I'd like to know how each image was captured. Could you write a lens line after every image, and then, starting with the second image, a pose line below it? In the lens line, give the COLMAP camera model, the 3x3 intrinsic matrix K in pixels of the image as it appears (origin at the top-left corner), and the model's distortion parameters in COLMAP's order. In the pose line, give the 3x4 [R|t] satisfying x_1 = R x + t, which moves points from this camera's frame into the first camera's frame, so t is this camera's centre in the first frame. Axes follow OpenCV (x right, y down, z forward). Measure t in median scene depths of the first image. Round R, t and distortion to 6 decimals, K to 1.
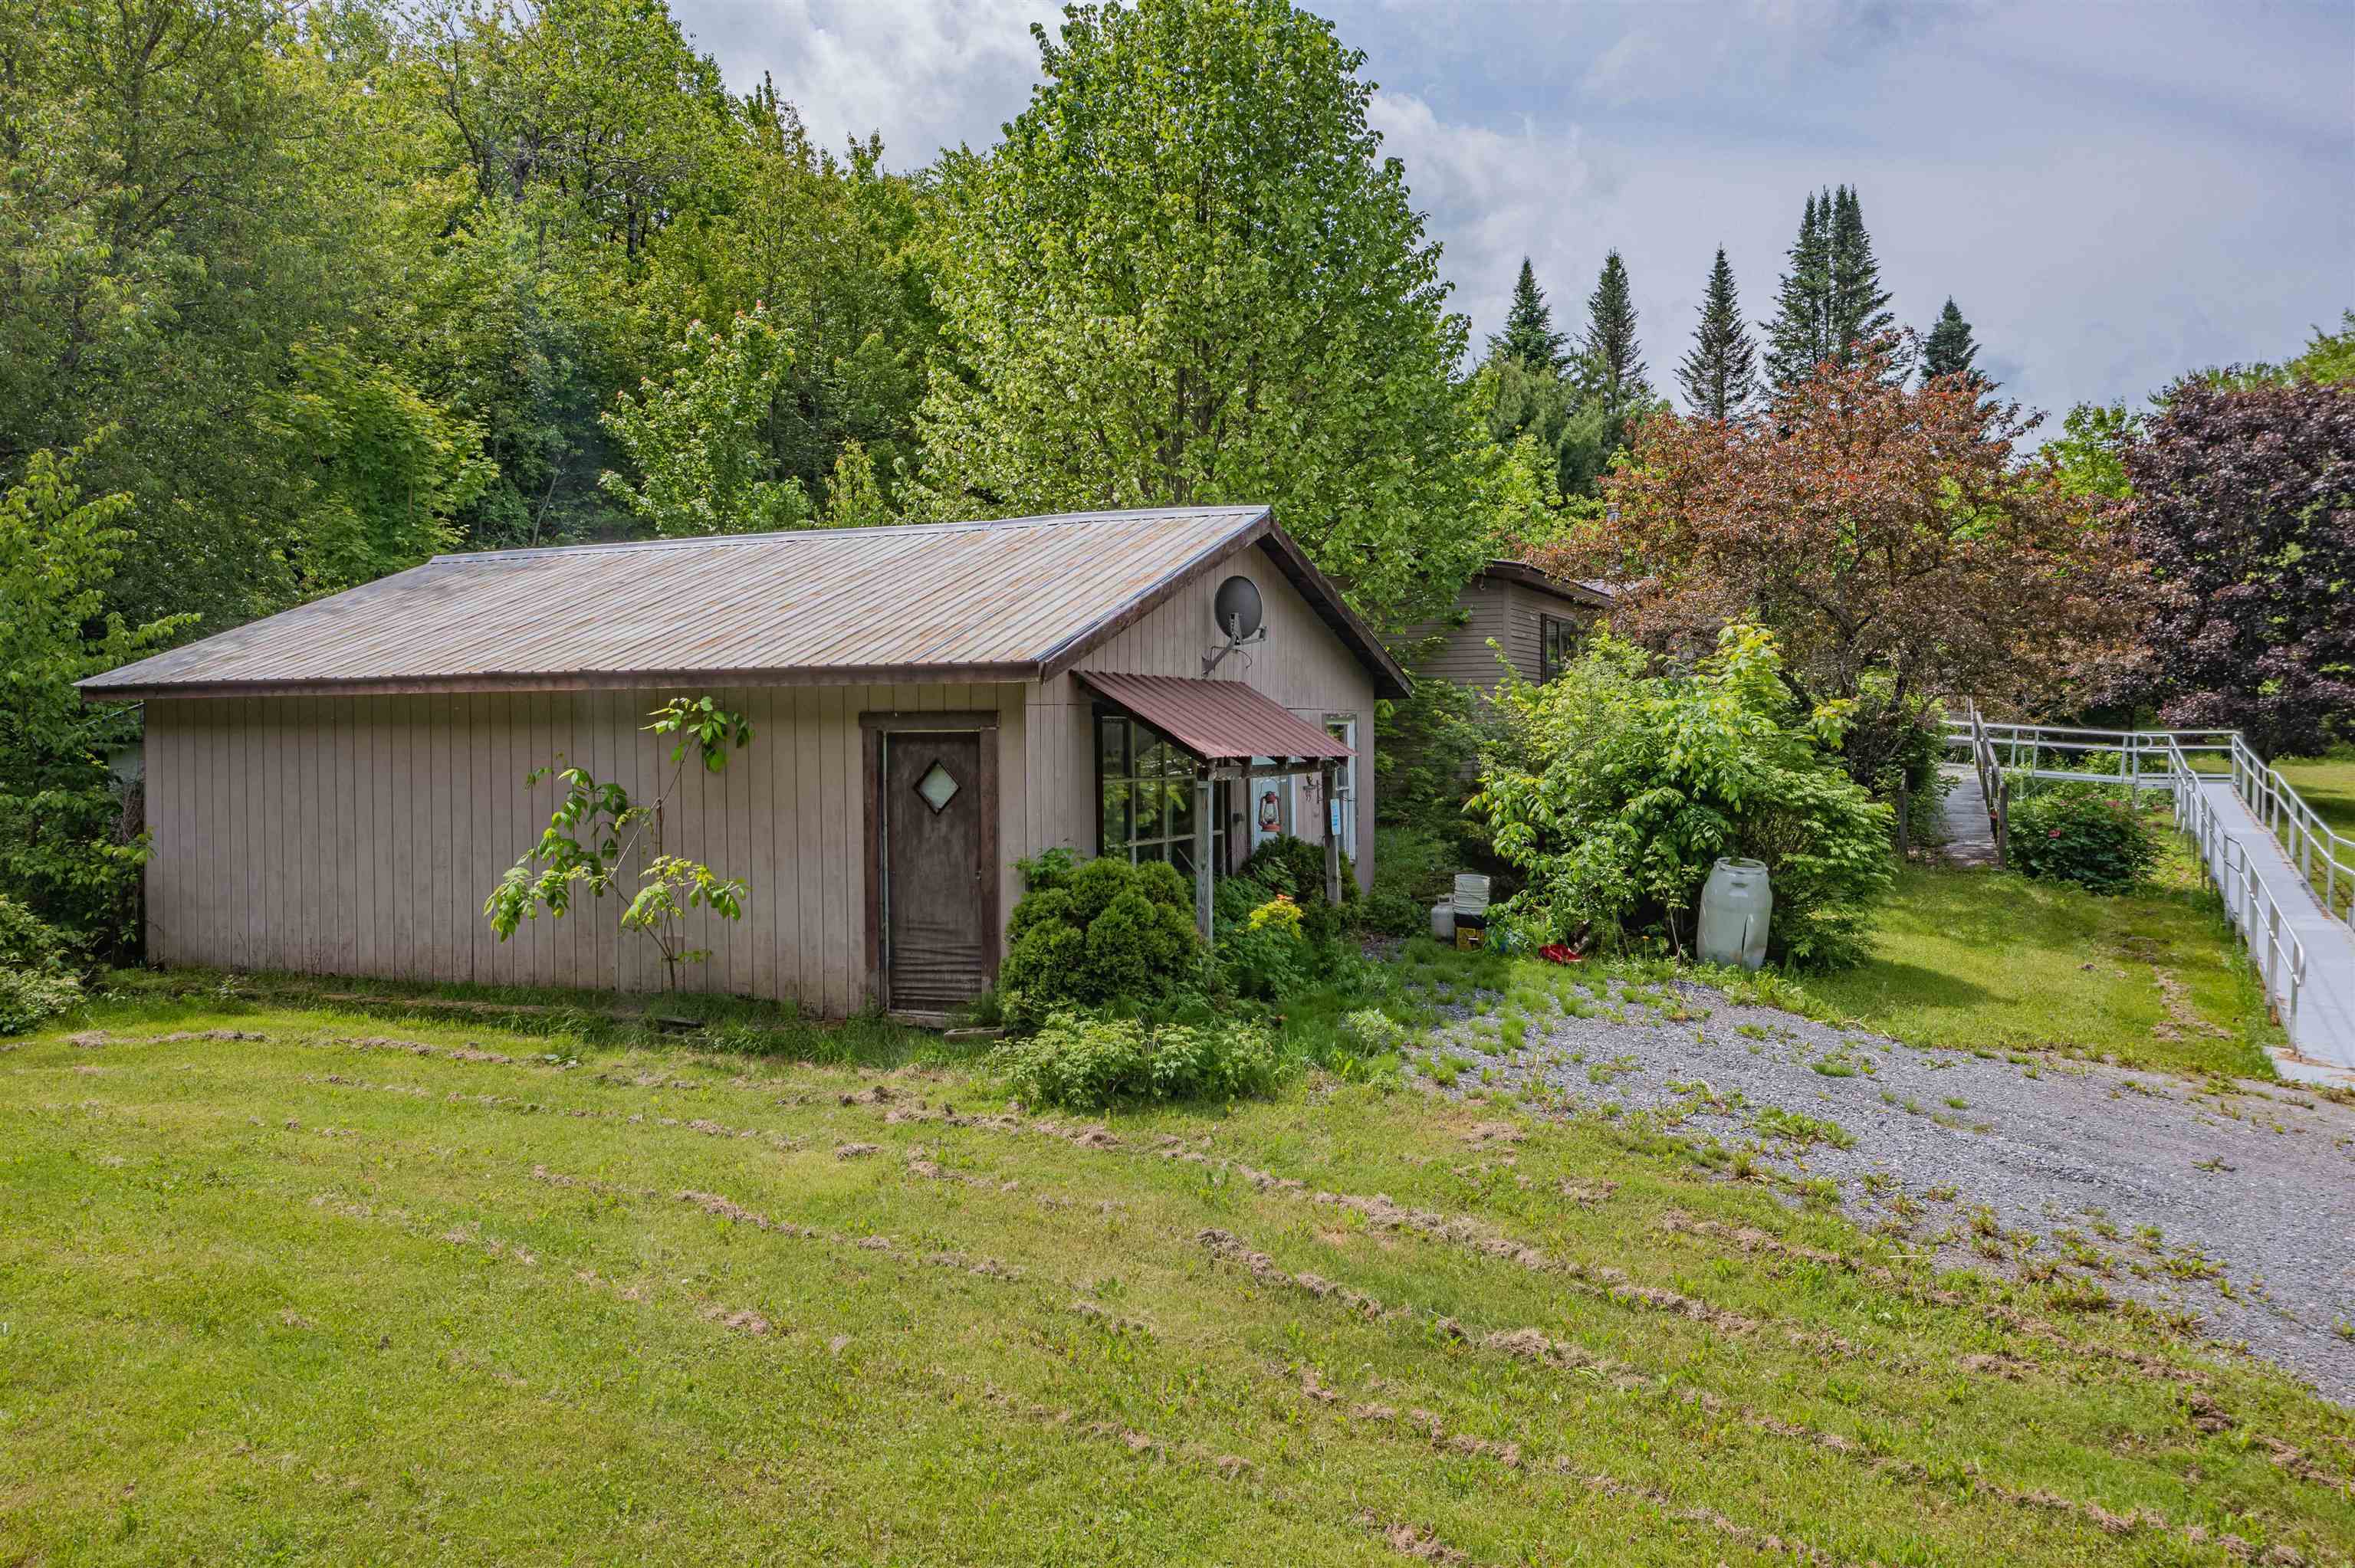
lens RADIAL K [[1882.1, 0, 1177.5], [0, 1882.1, 784.0], [0, 0, 1]] dist [-0.011194, 0.004928]
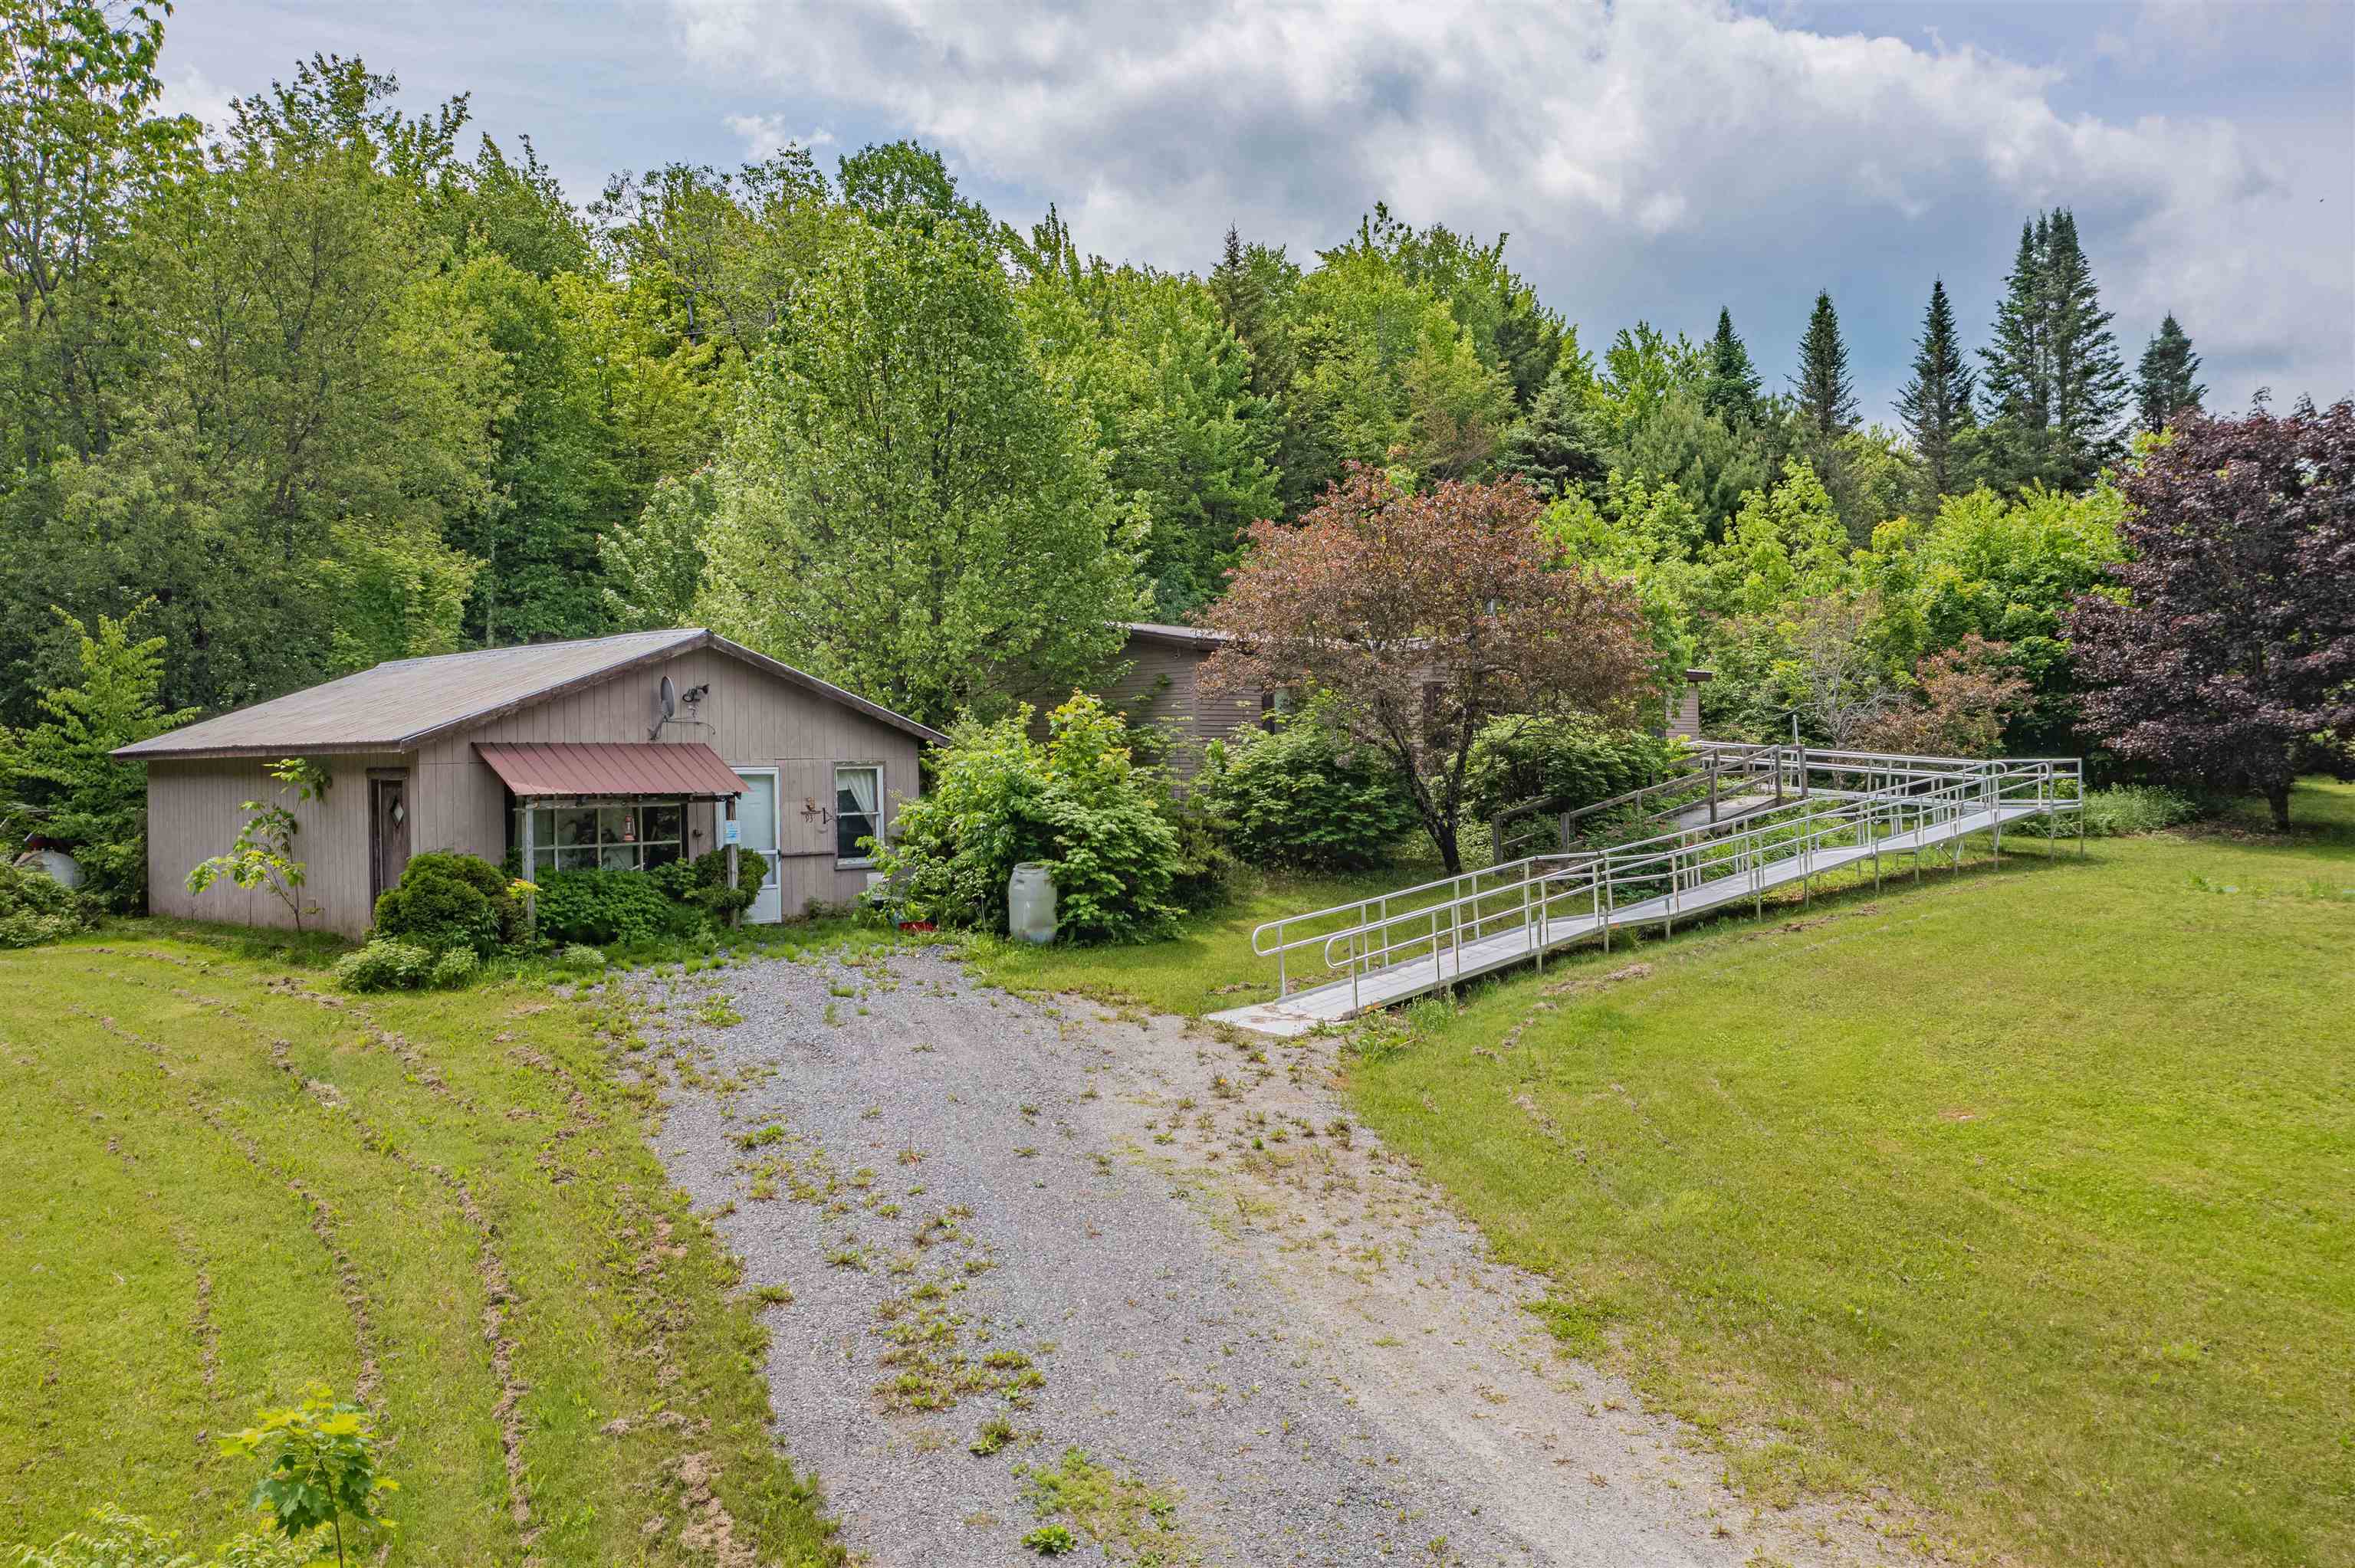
lens RADIAL K [[1868.3, 0, 1177.5], [0, 1868.3, 784.0], [0, 0, 1]] dist [-0.017797, -0.010033]
pose [[0.949900, -0.004895, -0.312514, 0.222051], [0.000514, 0.999900, -0.014099, 0.000155], [0.312552, 0.013232, 0.949808, -0.079125]]
